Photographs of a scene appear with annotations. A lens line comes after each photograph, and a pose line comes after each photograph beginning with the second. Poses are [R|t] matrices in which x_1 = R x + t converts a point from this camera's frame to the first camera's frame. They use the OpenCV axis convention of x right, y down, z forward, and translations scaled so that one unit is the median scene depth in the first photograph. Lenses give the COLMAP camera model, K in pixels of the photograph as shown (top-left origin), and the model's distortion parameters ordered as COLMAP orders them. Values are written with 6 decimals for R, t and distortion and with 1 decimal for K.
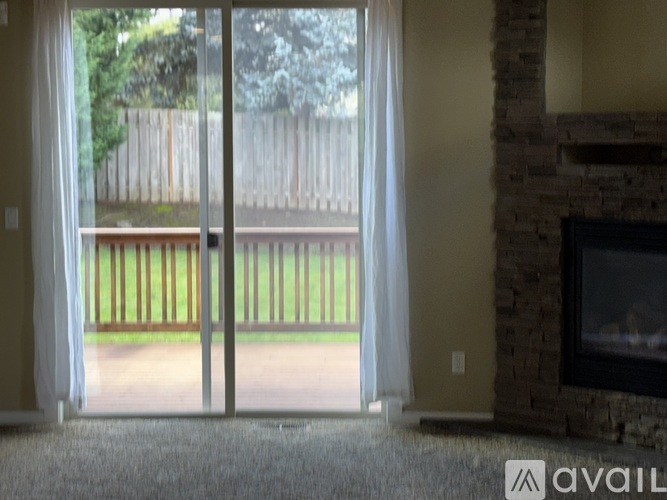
lens RADIAL K [[1534.7, 0, 333.7], [0, 1534.7, 249.6], [0, 0, 1]] dist [-0.144522, 0.000000]
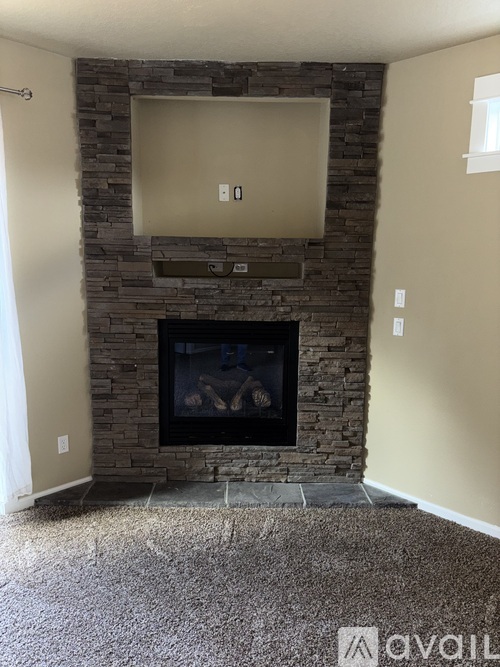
lens RADIAL K [[519.0, 0, 248.9], [0, 519.0, 338.3], [0, 0, 1]] dist [0.004193, -0.009014]
pose [[0.637247, -0.109418, 0.762853, -0.130745], [0.031985, 0.992772, 0.115677, -0.052284], [-0.769996, -0.049315, 0.636140, 0.658198]]
